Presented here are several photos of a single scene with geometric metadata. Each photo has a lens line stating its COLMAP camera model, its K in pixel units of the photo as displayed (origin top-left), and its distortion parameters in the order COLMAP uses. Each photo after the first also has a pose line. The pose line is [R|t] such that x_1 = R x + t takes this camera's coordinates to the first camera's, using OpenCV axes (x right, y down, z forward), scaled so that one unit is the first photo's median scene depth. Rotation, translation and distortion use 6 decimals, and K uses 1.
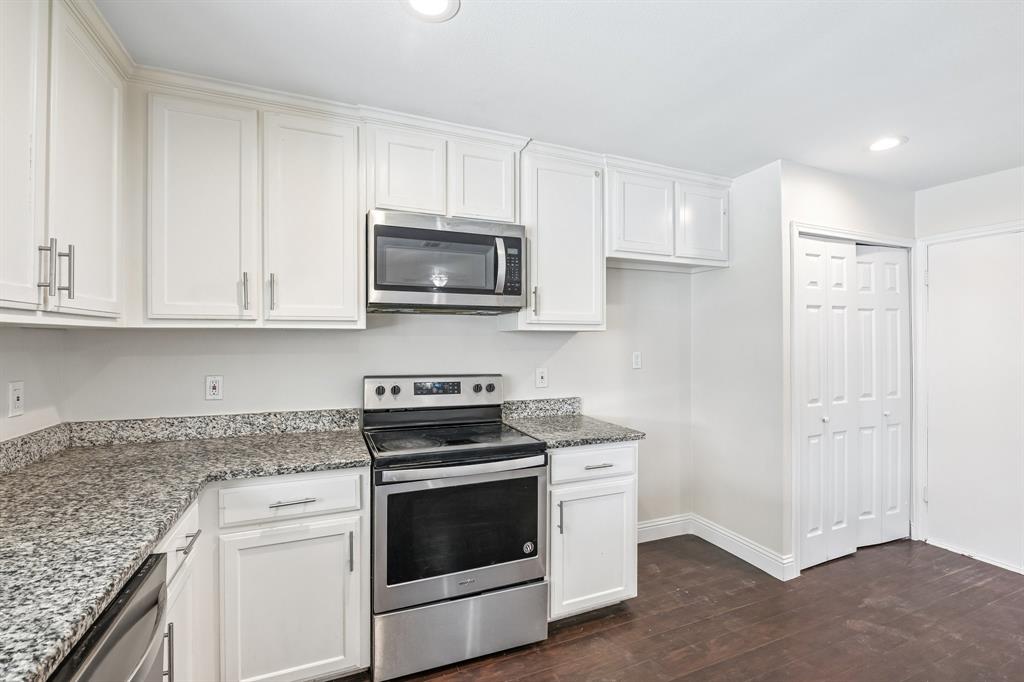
lens RADIAL K [[458.2, 0, 512.3], [0, 458.2, 339.1], [0, 0, 1]] dist [-0.006552, -0.000141]
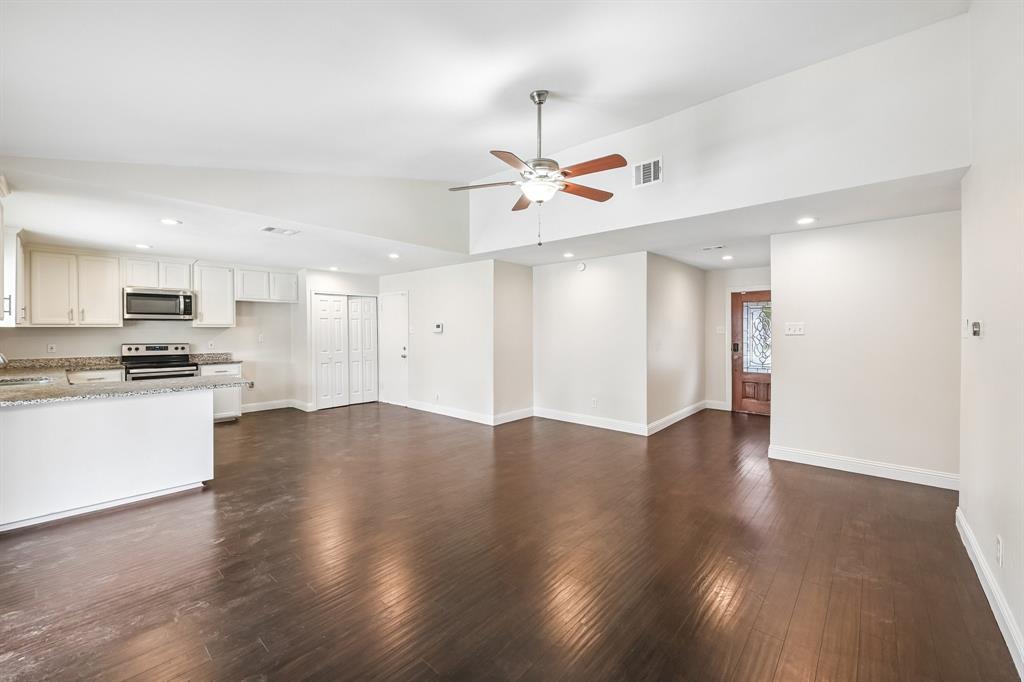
lens RADIAL K [[412.0, 0, 509.4], [0, 412.0, 330.8], [0, 0, 1]] dist [-0.004331, -0.001096]
pose [[0.900699, -0.004818, 0.434418, 0.699354], [0.003939, 0.999988, 0.002923, 0.004384], [-0.434427, -0.000922, 0.900707, -2.221835]]
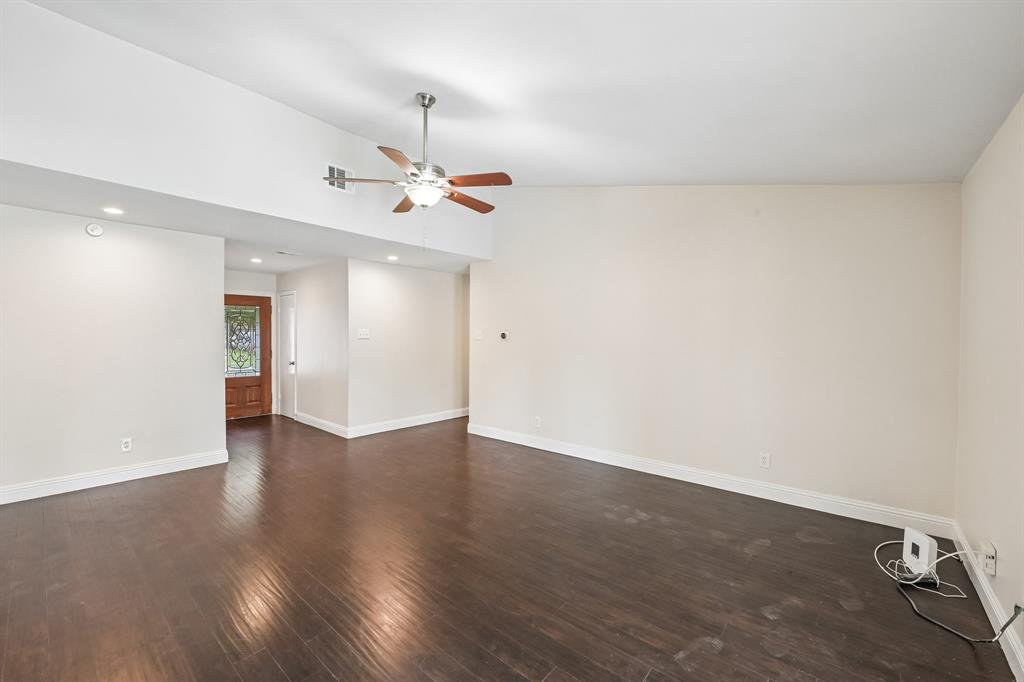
lens RADIAL K [[412.0, 0, 512.2], [0, 412.0, 337.9], [0, 0, 1]] dist [-0.004331, -0.001096]
pose [[-0.464779, -0.011289, 0.885355, 0.081337], [-0.008219, 0.999931, 0.008436, -0.001426], [-0.885388, -0.003356, -0.464840, -0.717138]]
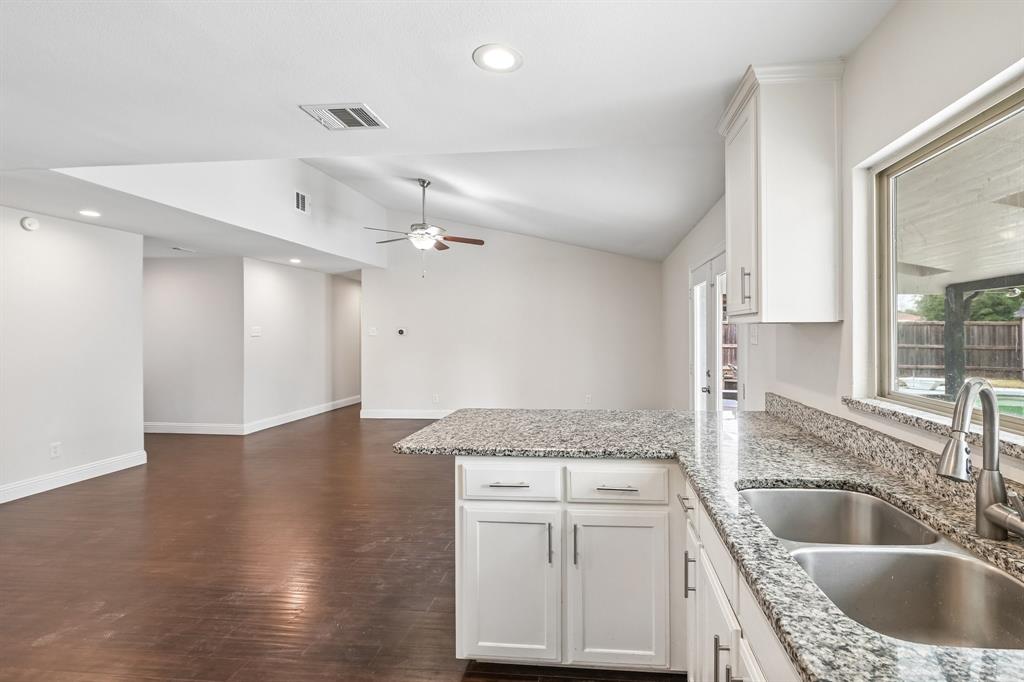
lens RADIAL K [[458.2, 0, 565.7], [0, 458.2, 331.4], [0, 0, 1]] dist [-0.006552, -0.000141]
pose [[-0.894236, 0.000311, 0.447596, -0.252029], [0.000252, 1.000000, -0.000191, 0.003678], [-0.447596, -0.000058, -0.894236, 0.526481]]
